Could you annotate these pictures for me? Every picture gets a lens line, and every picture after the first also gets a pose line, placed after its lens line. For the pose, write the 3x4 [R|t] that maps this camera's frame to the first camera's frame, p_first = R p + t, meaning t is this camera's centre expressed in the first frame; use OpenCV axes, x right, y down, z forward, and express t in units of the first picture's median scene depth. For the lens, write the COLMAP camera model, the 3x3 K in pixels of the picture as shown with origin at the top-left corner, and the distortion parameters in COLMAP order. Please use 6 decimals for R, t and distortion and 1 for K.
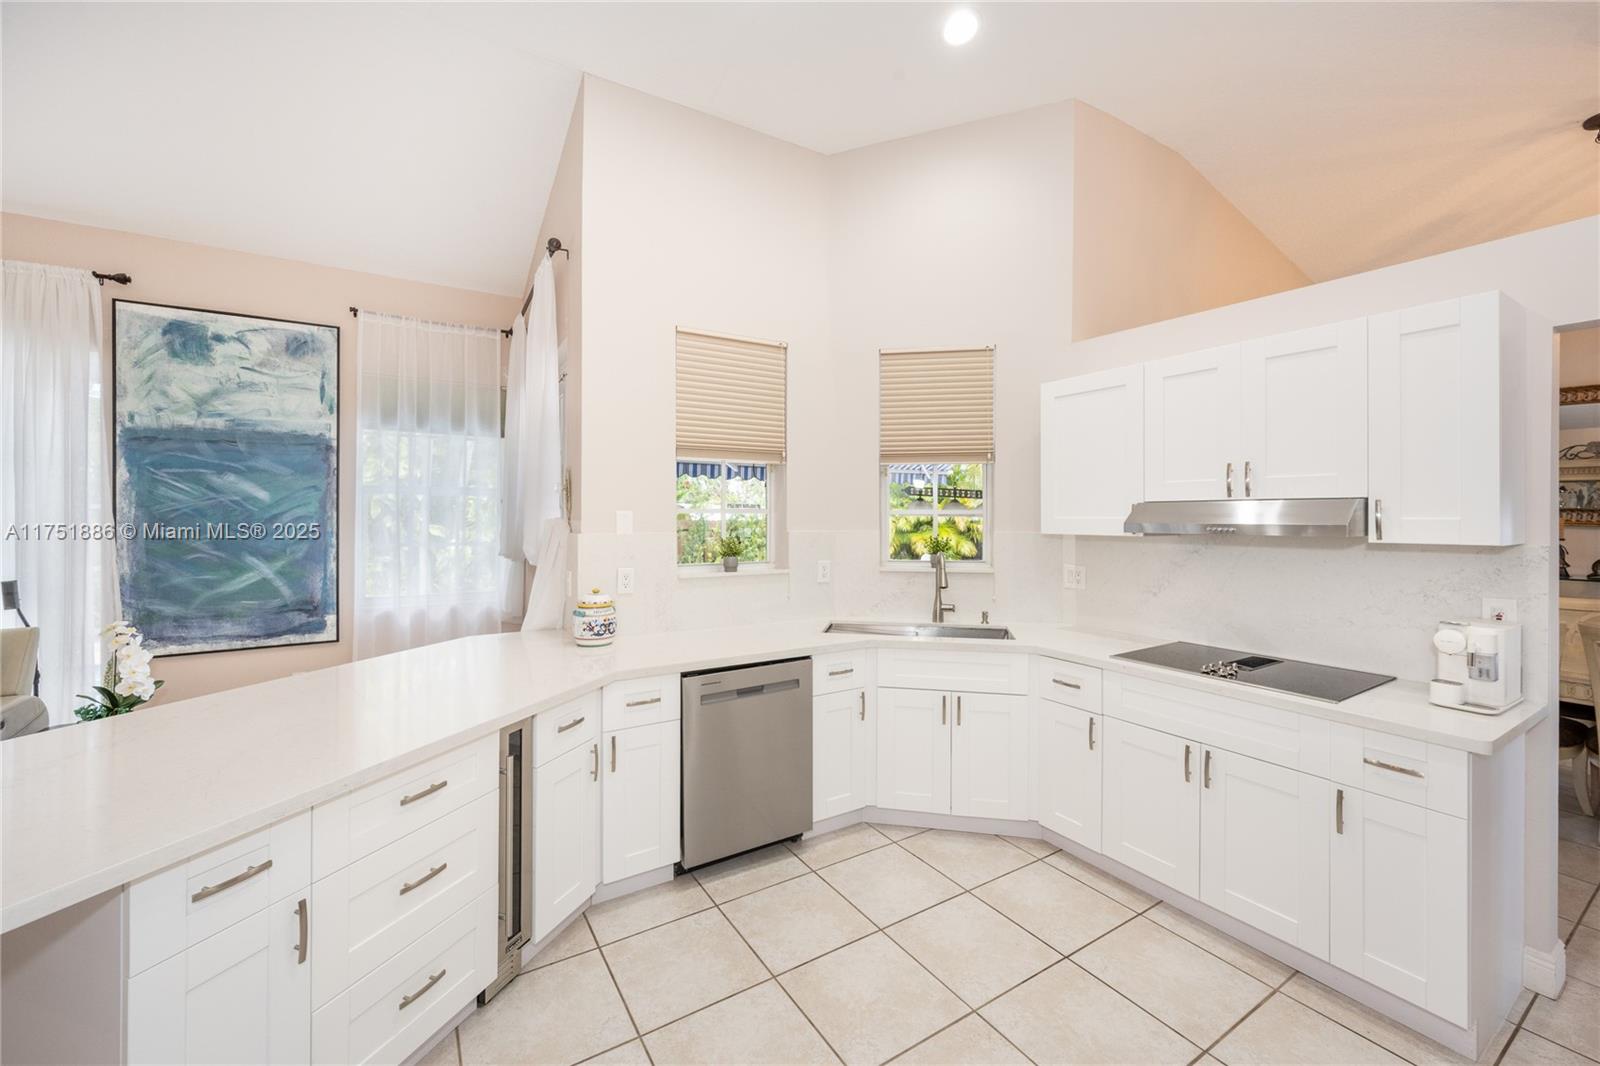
lens RADIAL K [[634.1, 0, 809.0], [0, 634.1, 521.9], [0, 0, 1]] dist [-0.001729, -0.001062]
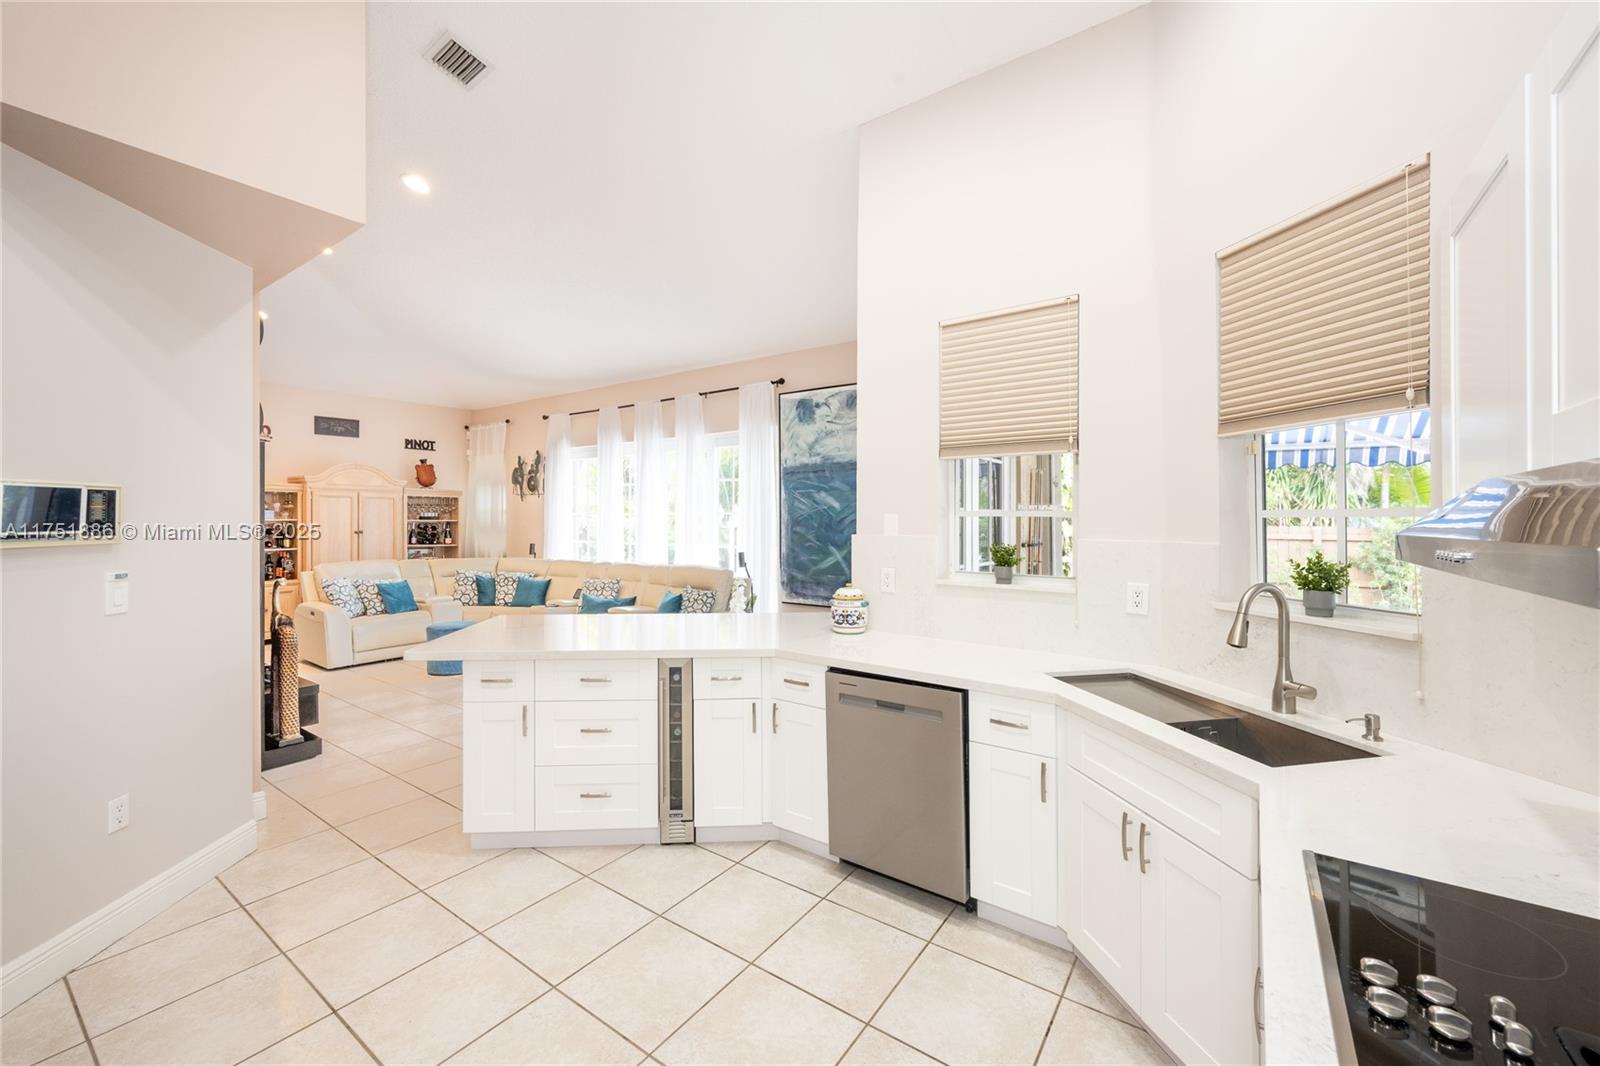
lens RADIAL K [[634.1, 0, 809.2], [0, 634.1, 530.5], [0, 0, 1]] dist [-0.001729, -0.001062]
pose [[0.391647, 0.017685, -0.919946, 0.551922], [-0.015915, 0.999796, 0.012445, -0.000701], [0.919978, 0.009767, 0.391848, 0.406563]]
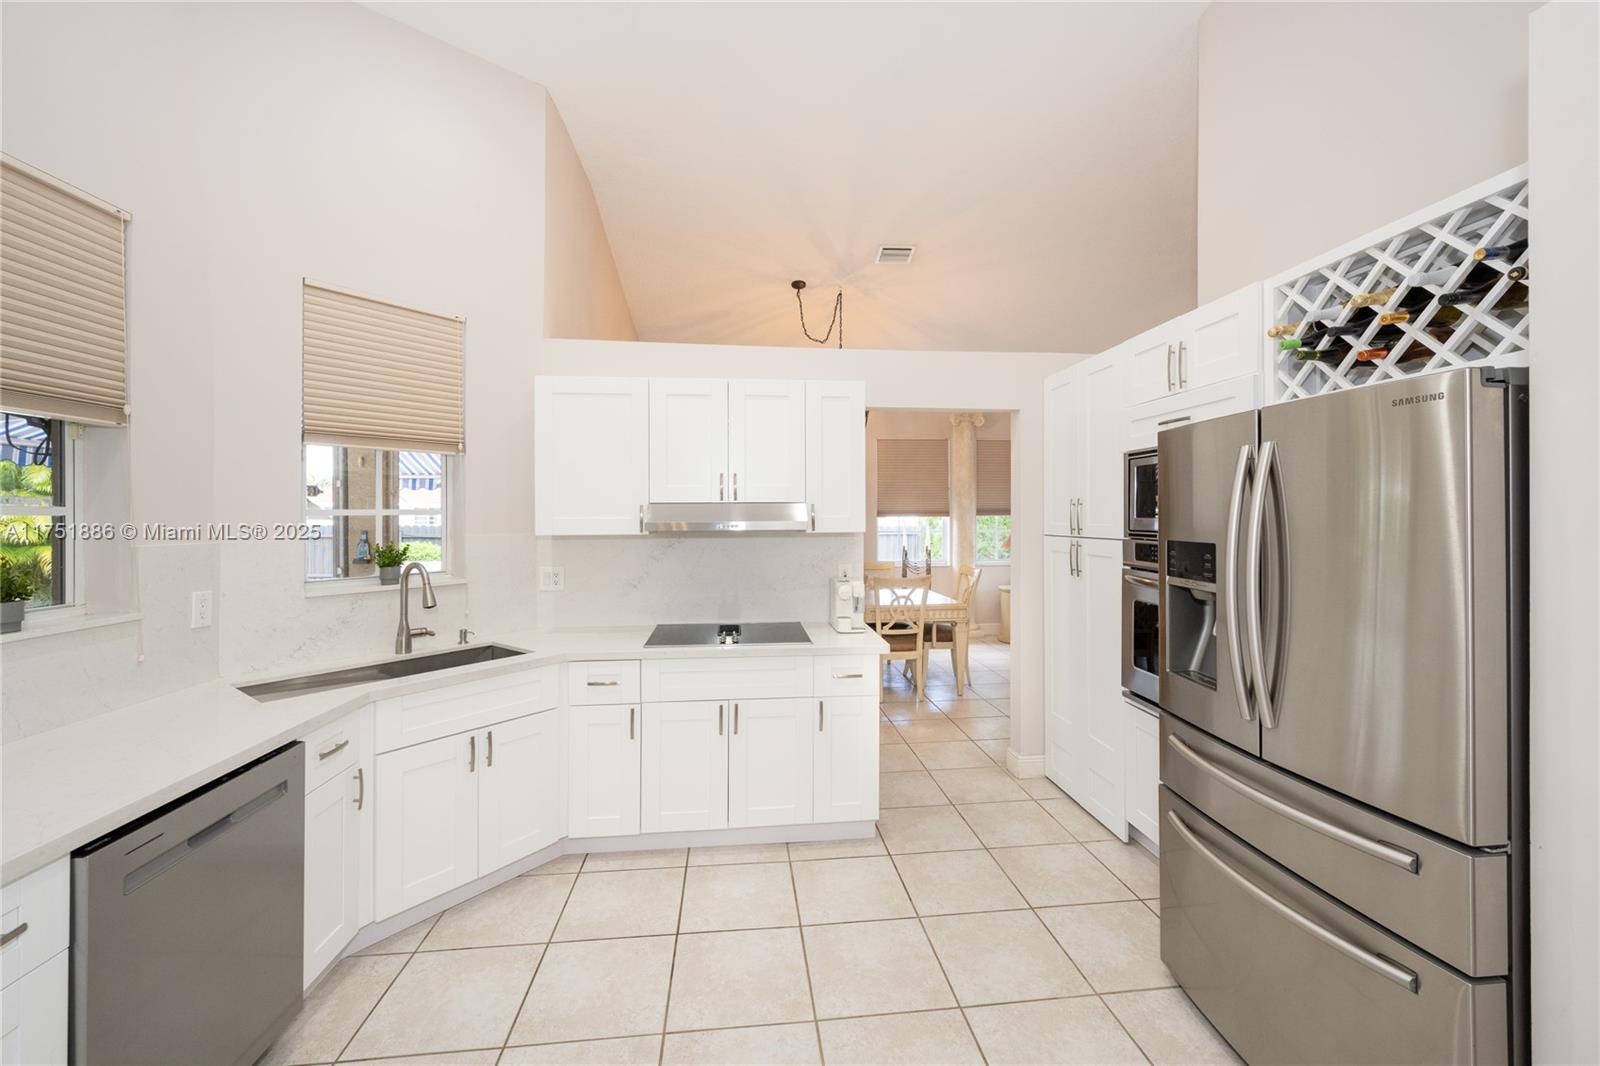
lens RADIAL K [[634.1, 0, 803.0], [0, 634.1, 518.3], [0, 0, 1]] dist [-0.001729, -0.001062]
pose [[0.440167, -0.009925, 0.897861, -0.281521], [0.011554, 0.999919, 0.005388, -0.006580], [-0.897842, 0.008002, 0.440246, 0.215891]]
